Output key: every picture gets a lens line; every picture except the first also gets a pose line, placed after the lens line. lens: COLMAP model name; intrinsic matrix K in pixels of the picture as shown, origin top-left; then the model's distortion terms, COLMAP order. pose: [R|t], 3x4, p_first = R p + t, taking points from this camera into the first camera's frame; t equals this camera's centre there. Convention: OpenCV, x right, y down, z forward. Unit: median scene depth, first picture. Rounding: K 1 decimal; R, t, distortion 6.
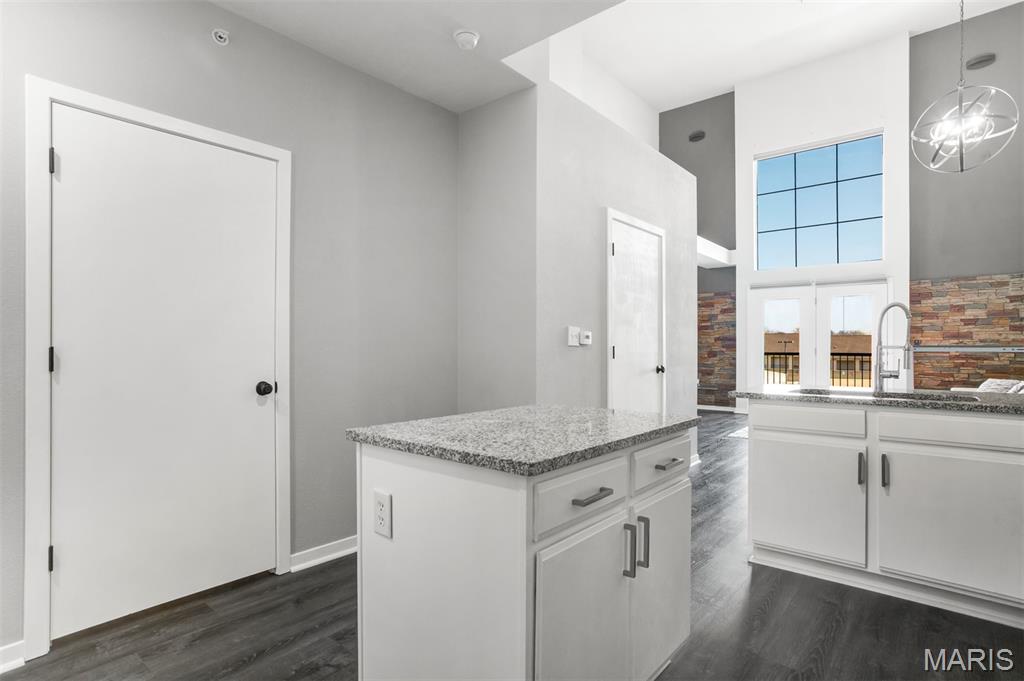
lens RADIAL K [[515.0, 0, 513.6], [0, 515.0, 345.1], [0, 0, 1]] dist [-0.018007, 0.017604]
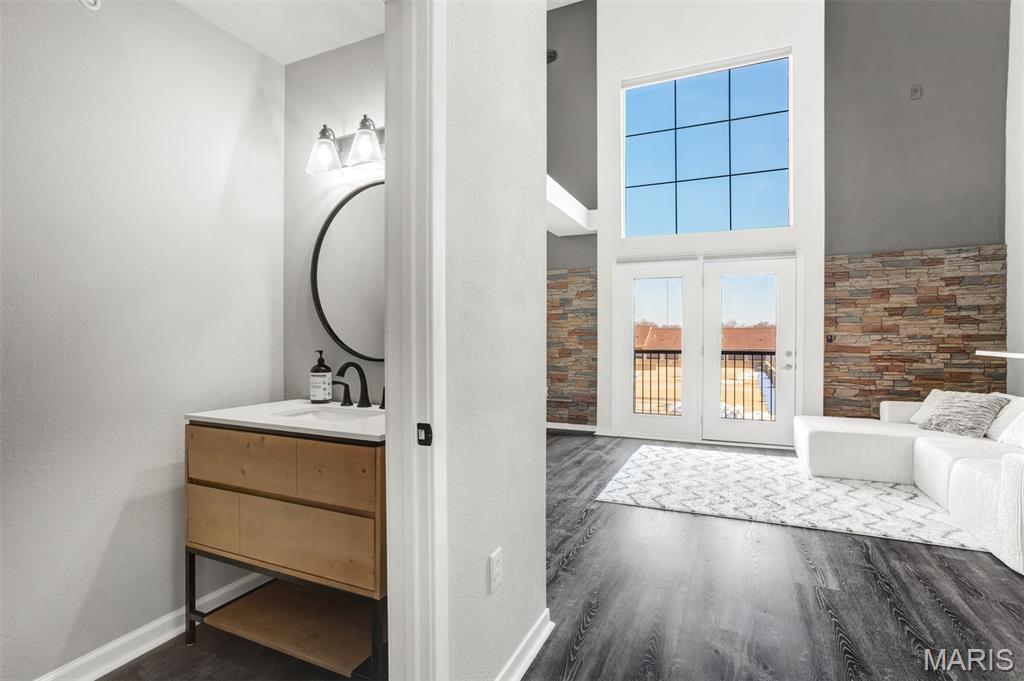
lens RADIAL K [[515.0, 0, 488.3], [0, 515.0, 338.6], [0, 0, 1]] dist [-0.018007, 0.017604]
pose [[0.966289, 0.005365, 0.257406, 0.125368], [-0.005174, 0.999986, -0.001418, -0.001554], [-0.257409, 0.000039, 0.966302, 0.434449]]
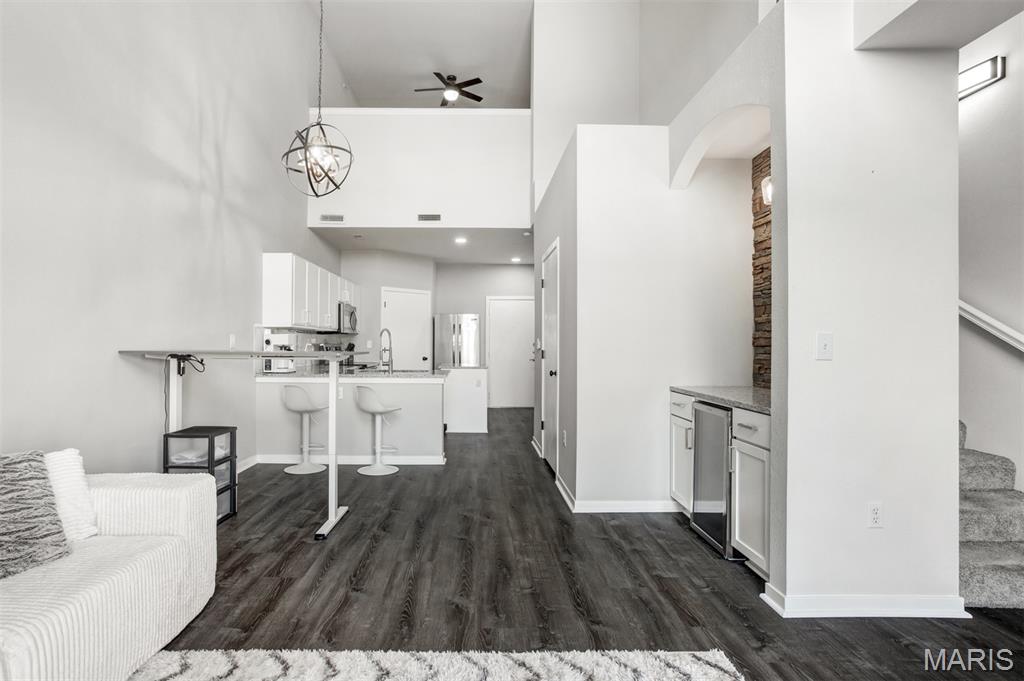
lens RADIAL K [[515.0, 0, 469.4], [0, 515.0, 336.2], [0, 0, 1]] dist [-0.018007, 0.017604]
pose [[-0.764001, -0.009677, -0.645142, 0.680893], [-0.002367, 0.999923, -0.012195, -0.006989], [0.645210, -0.007790, -0.763965, 1.069058]]
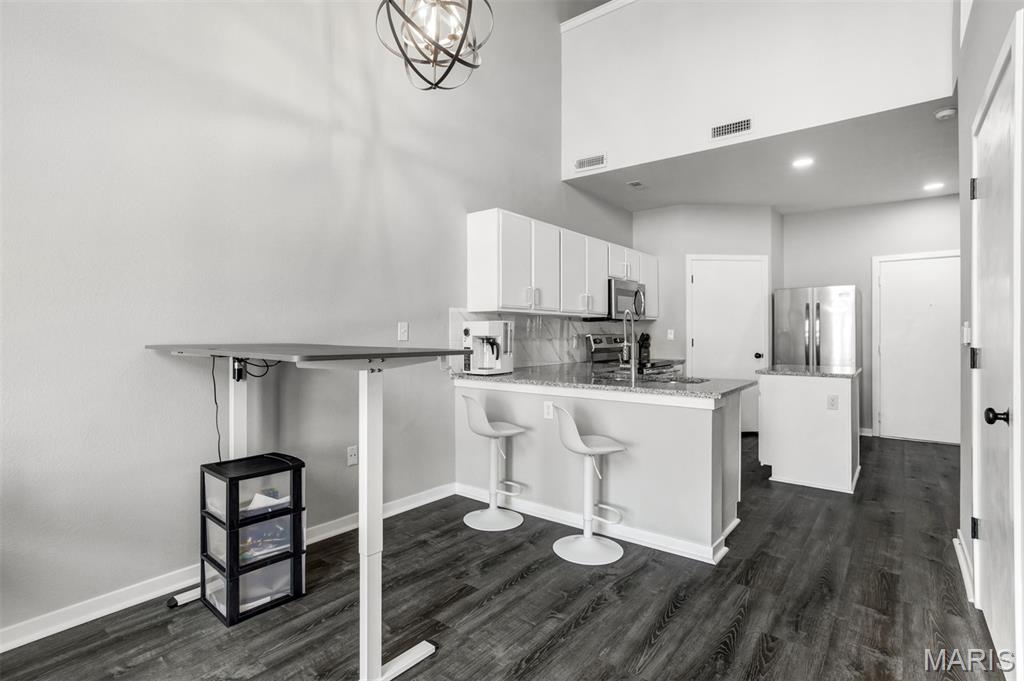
lens RADIAL K [[512.5, 0, 503.6], [0, 512.5, 328.8], [0, 0, 1]] dist [0.003865, 0.006601]
pose [[-0.998972, -0.003961, -0.045156, 0.402383], [-0.003948, 0.999992, -0.000370, -0.010854], [0.045157, -0.000191, -0.998980, 0.859465]]
